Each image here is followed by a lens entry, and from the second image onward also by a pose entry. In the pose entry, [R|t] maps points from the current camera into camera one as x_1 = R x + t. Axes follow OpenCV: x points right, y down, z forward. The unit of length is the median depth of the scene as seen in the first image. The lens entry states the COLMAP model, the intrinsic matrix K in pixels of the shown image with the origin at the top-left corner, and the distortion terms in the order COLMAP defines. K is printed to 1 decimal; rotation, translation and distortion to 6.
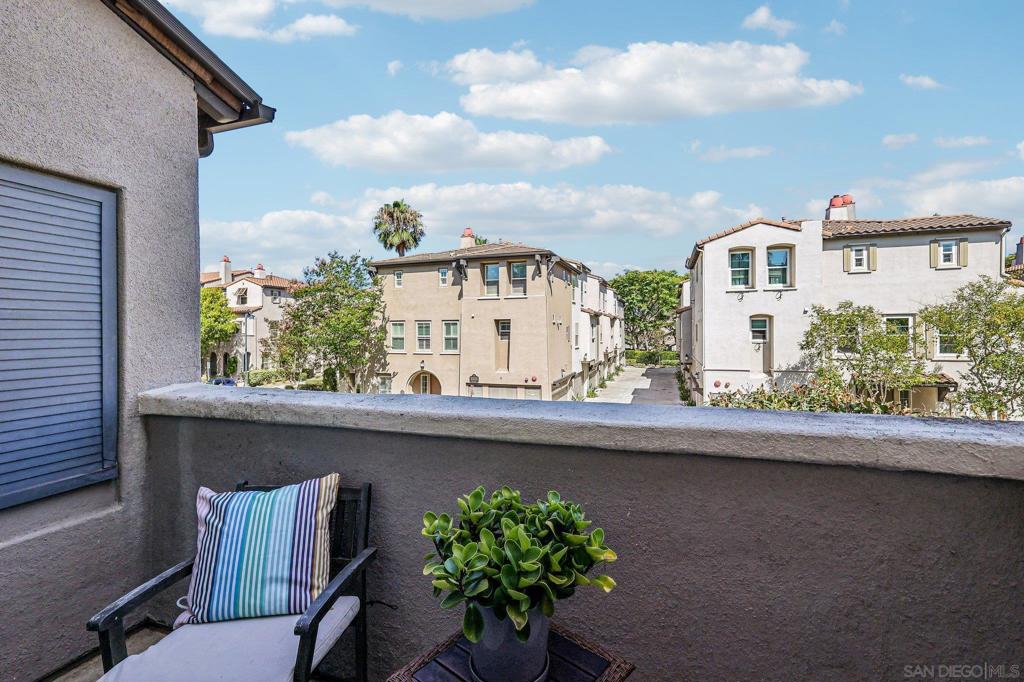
lens RADIAL K [[445.2, 0, 510.7], [0, 445.2, 325.4], [0, 0, 1]] dist [0.012306, -0.000240]
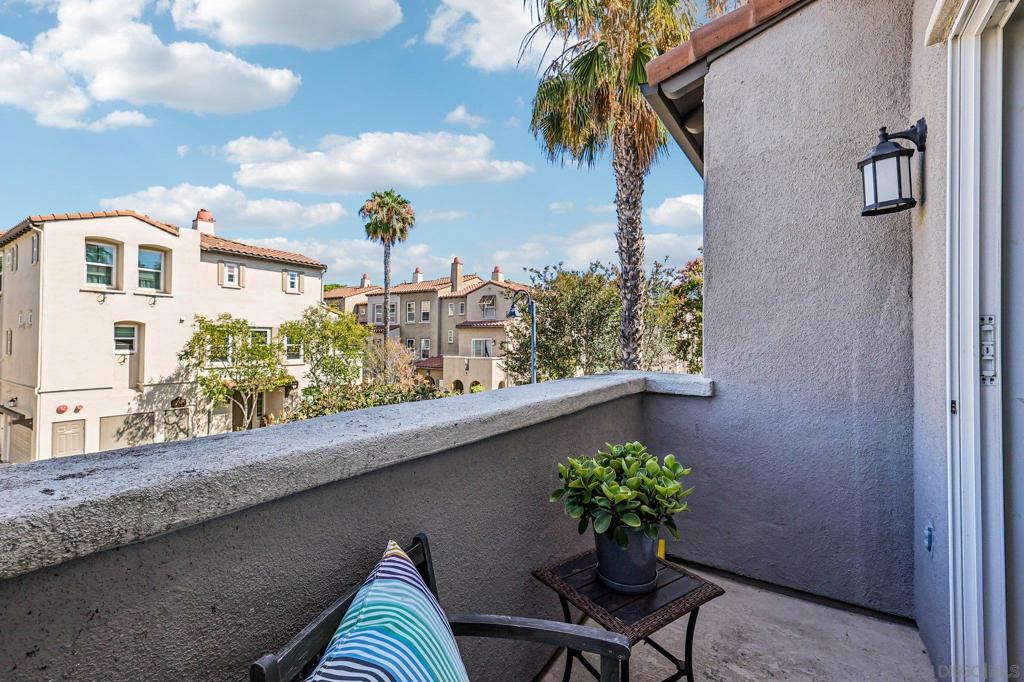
lens RADIAL K [[444.1, 0, 511.6], [0, 444.1, 335.4], [0, 0, 1]] dist [0.013585, -0.000143]
pose [[0.256915, 0.021288, 0.966200, -0.091045], [-0.018062, 0.999689, -0.017223, 0.004493], [-0.966265, -0.013027, 0.257219, 0.063172]]
